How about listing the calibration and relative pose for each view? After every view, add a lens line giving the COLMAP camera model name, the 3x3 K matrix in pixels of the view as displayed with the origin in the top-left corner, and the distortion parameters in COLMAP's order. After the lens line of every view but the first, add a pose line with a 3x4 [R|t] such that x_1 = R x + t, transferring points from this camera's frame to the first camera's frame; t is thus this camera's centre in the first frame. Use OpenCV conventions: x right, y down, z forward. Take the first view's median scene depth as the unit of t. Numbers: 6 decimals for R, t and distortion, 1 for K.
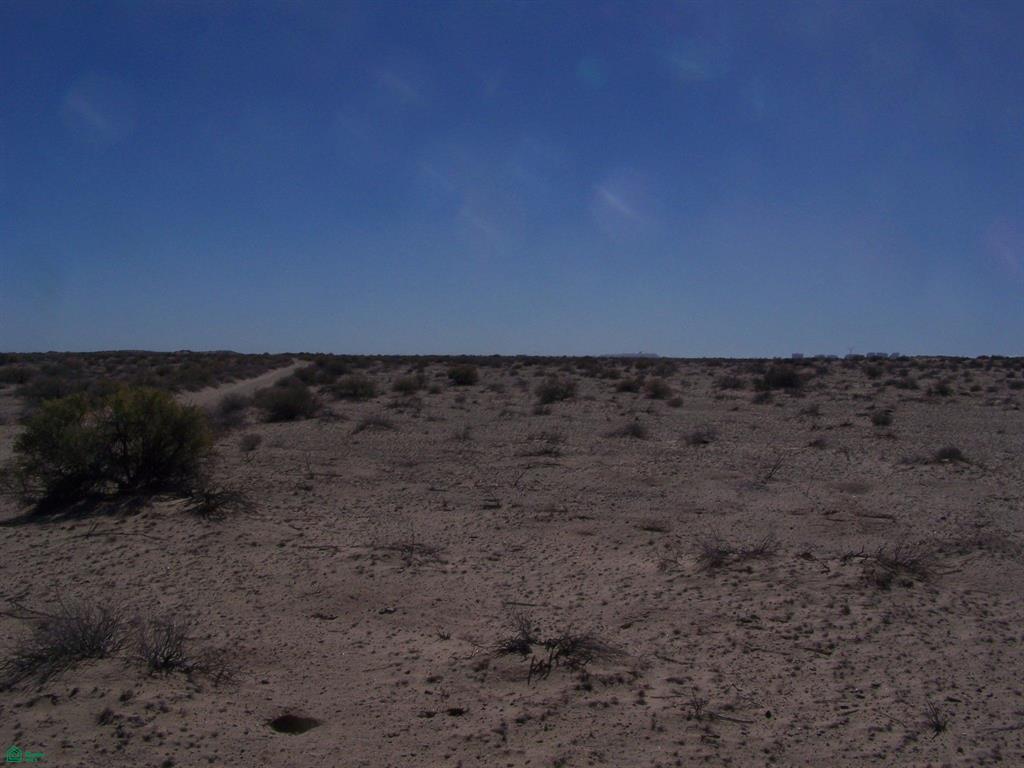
lens RADIAL K [[1207.0, 0, 512.0], [0, 1207.0, 384.0], [0, 0, 1]] dist [-0.212253, 0.464906]
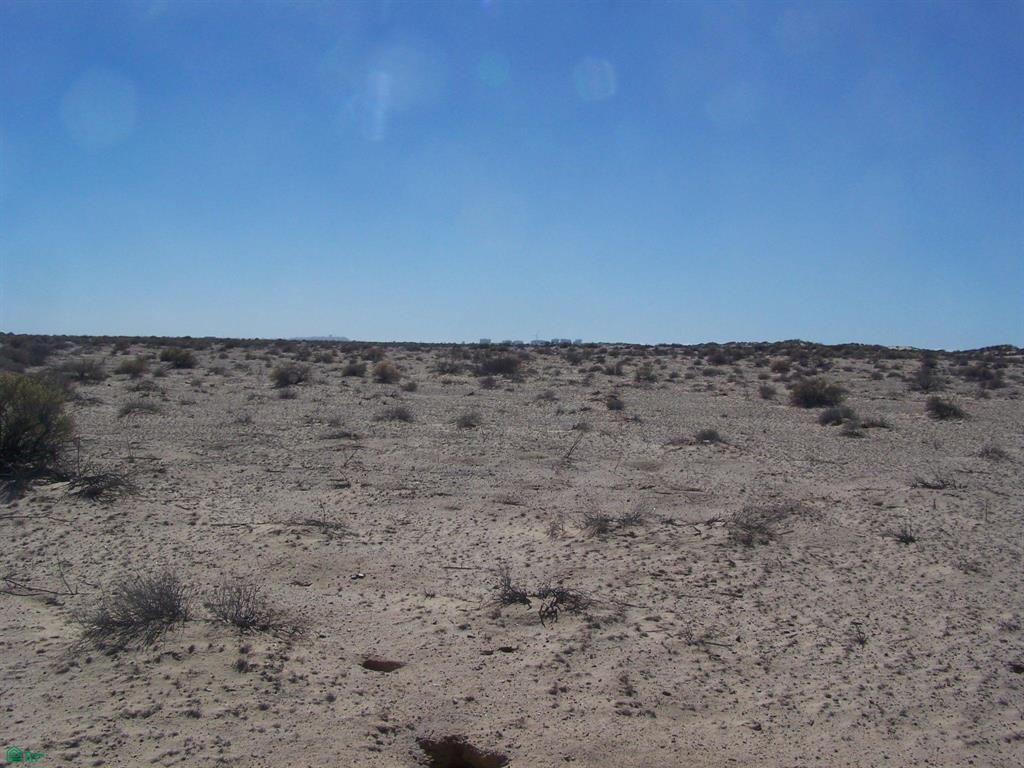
lens RADIAL K [[1207.0, 0, 512.0], [0, 1207.0, 384.0], [0, 0, 1]] dist [-0.212253, 0.464906]
pose [[0.965095, 0.005464, 0.261843, -0.171822], [-0.009144, 0.999876, 0.012838, -0.004632], [-0.261740, -0.014784, 0.965025, -0.080091]]
